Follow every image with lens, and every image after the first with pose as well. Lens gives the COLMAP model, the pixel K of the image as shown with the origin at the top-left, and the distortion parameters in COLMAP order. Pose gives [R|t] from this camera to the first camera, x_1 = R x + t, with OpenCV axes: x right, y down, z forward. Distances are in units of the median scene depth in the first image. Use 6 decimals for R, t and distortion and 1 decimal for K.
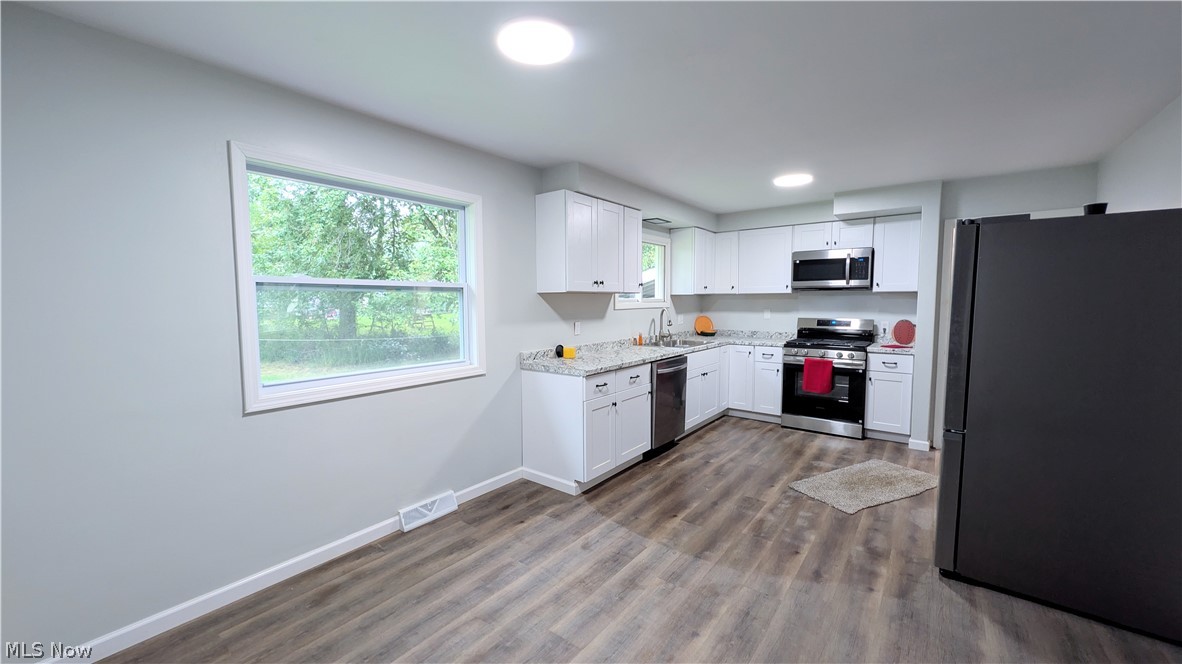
lens RADIAL K [[452.2, 0, 589.3], [0, 452.2, 332.2], [0, 0, 1]] dist [0.002333, 0.000591]
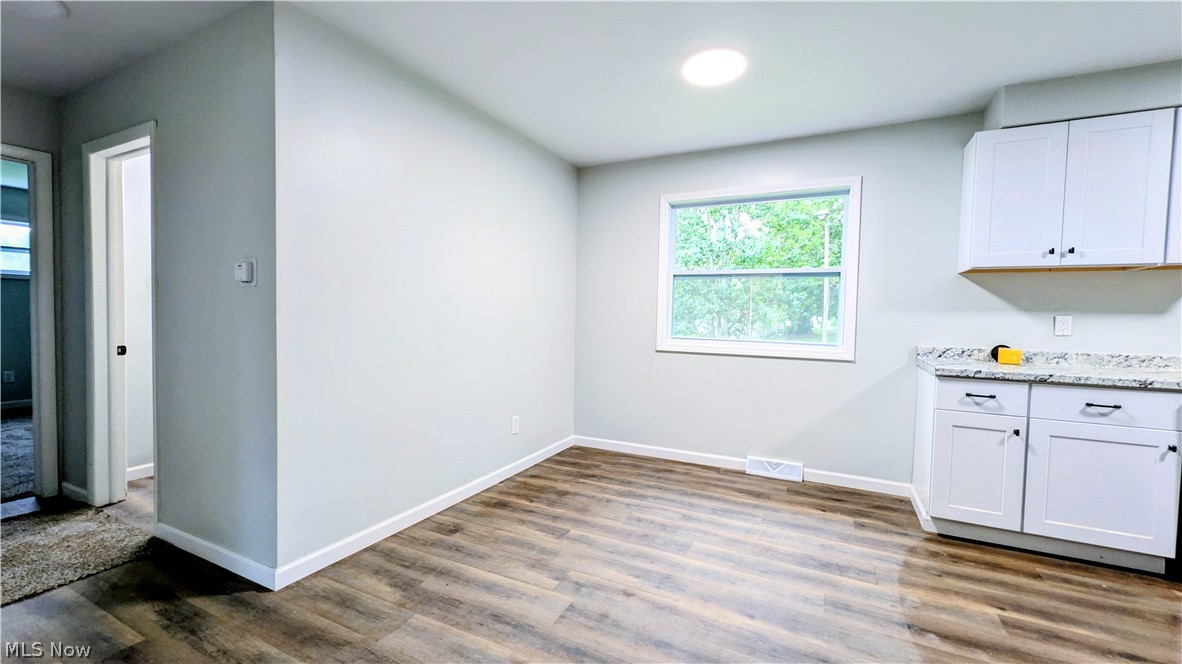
lens RADIAL K [[482.8, 0, 589.8], [0, 482.8, 329.8], [0, 0, 1]] dist [0.002490, 0.000587]
pose [[0.191879, 0.044595, -0.980405, 0.612329], [-0.088026, 0.995723, 0.028064, 0.044266], [0.977463, 0.080916, 0.194984, 0.237218]]
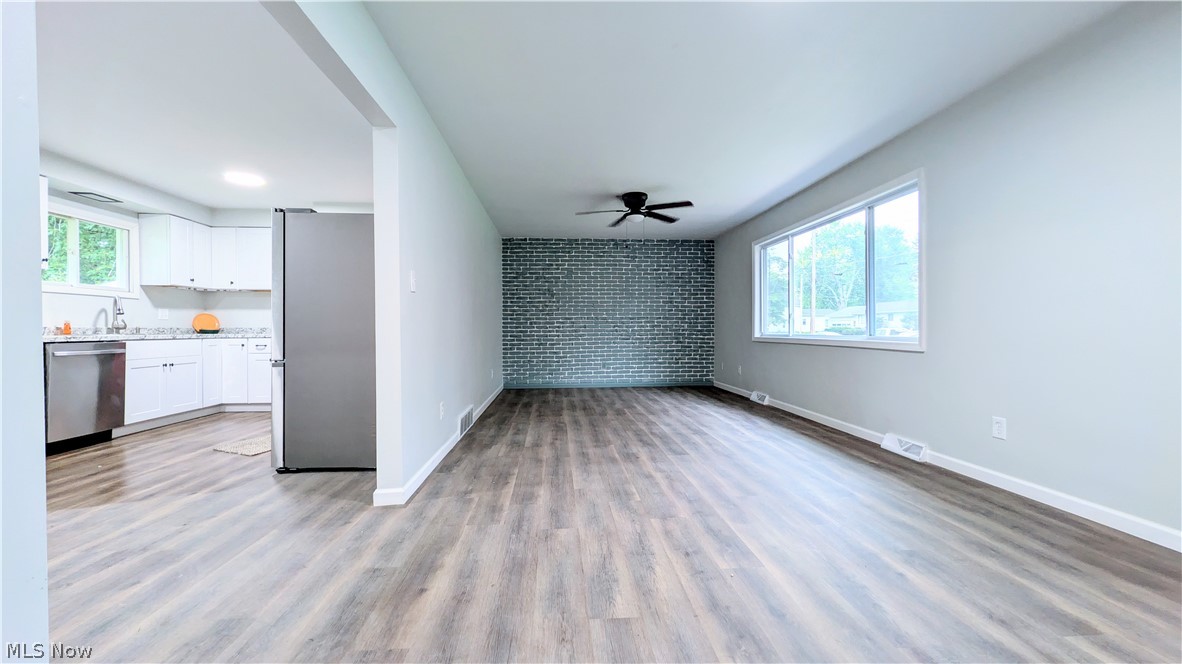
lens RADIAL K [[452.2, 0, 584.4], [0, 452.2, 329.2], [0, 0, 1]] dist [0.002333, 0.000591]
pose [[0.747294, 0.002591, 0.664488, 0.375290], [0.047948, 0.997175, -0.057811, 0.157367], [-0.662761, 0.075063, 0.745059, -0.403269]]
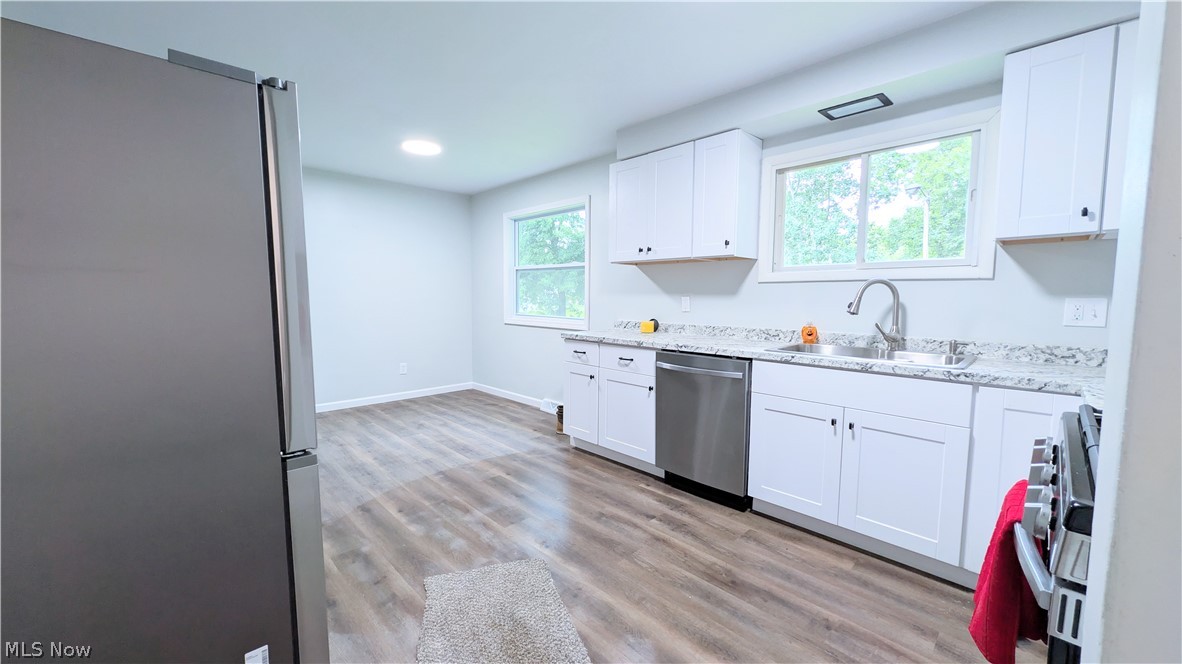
lens RADIAL K [[452.2, 0, 590.3], [0, 452.2, 331.9], [0, 0, 1]] dist [0.002333, 0.000591]
pose [[-0.139579, 0.084240, -0.986621, 0.987513], [-0.077159, 0.992420, 0.095651, -0.028351], [0.987200, 0.089478, -0.132021, 1.099089]]
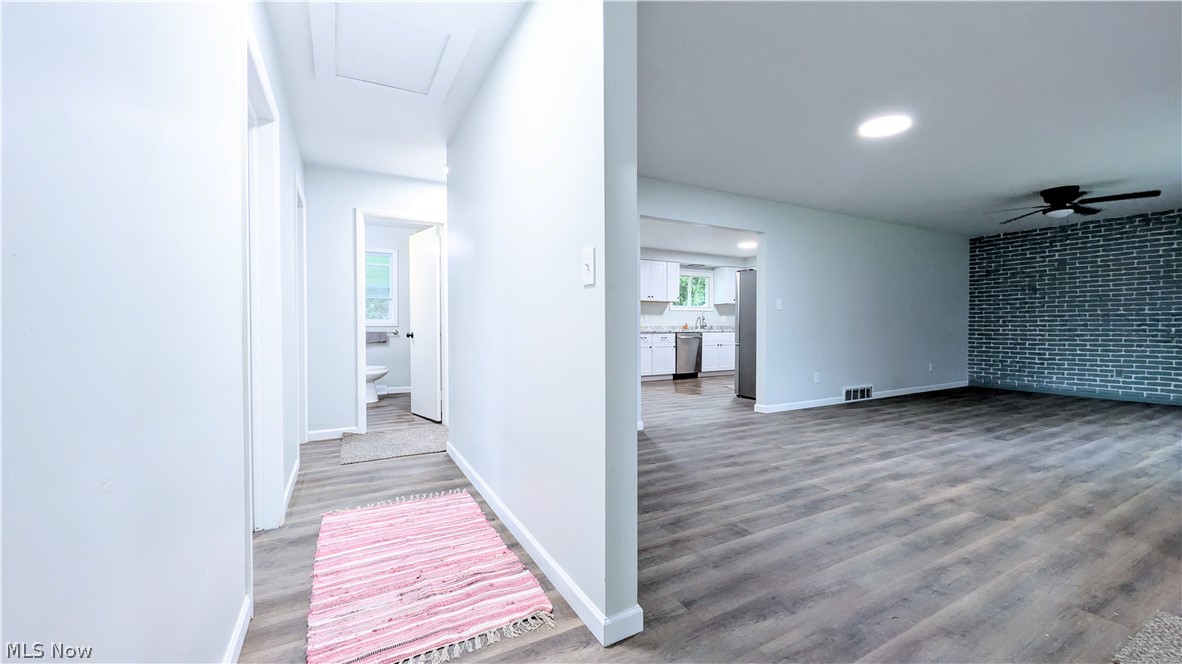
lens RADIAL K [[452.2, 0, 592.0], [0, 452.2, 329.0], [0, 0, 1]] dist [0.002333, 0.000591]
pose [[0.916152, 0.007511, -0.400762, 0.709278], [-0.033032, 0.997838, -0.056811, 0.205639], [0.399468, 0.065286, 0.914419, -1.266457]]
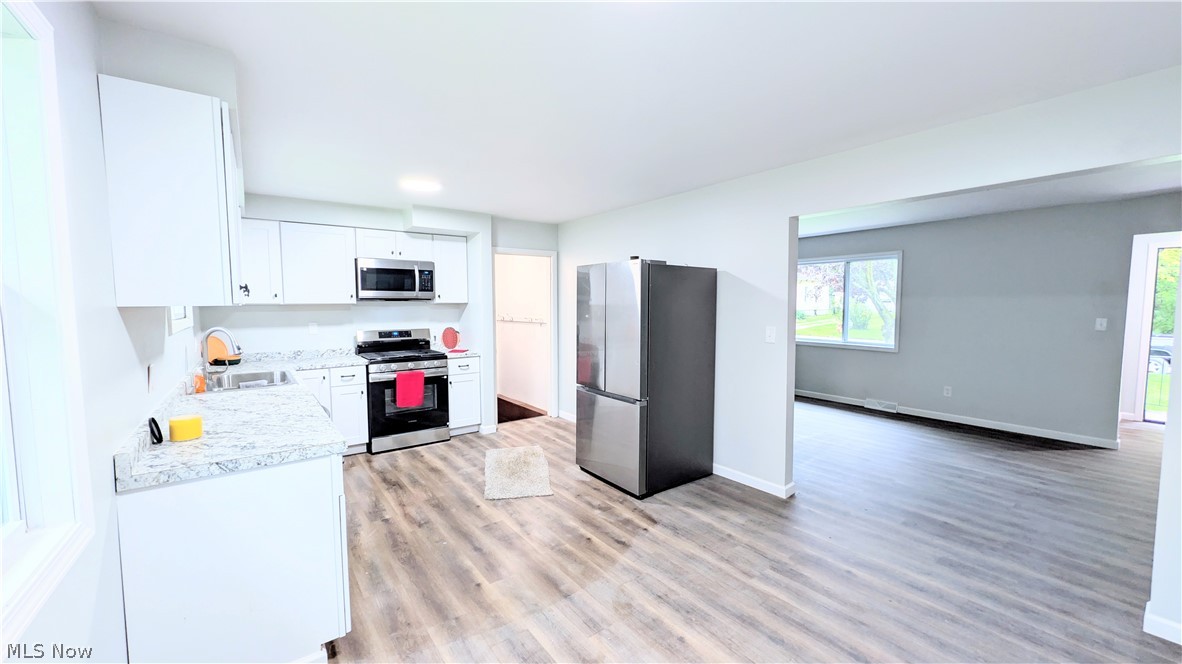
lens RADIAL K [[452.2, 0, 588.4], [0, 452.2, 331.1], [0, 0, 1]] dist [0.002333, 0.000591]
pose [[0.272121, -0.058031, 0.960512, -0.426781], [0.073252, 0.996533, 0.039454, -0.050931], [-0.959471, 0.059623, 0.275428, 0.479873]]
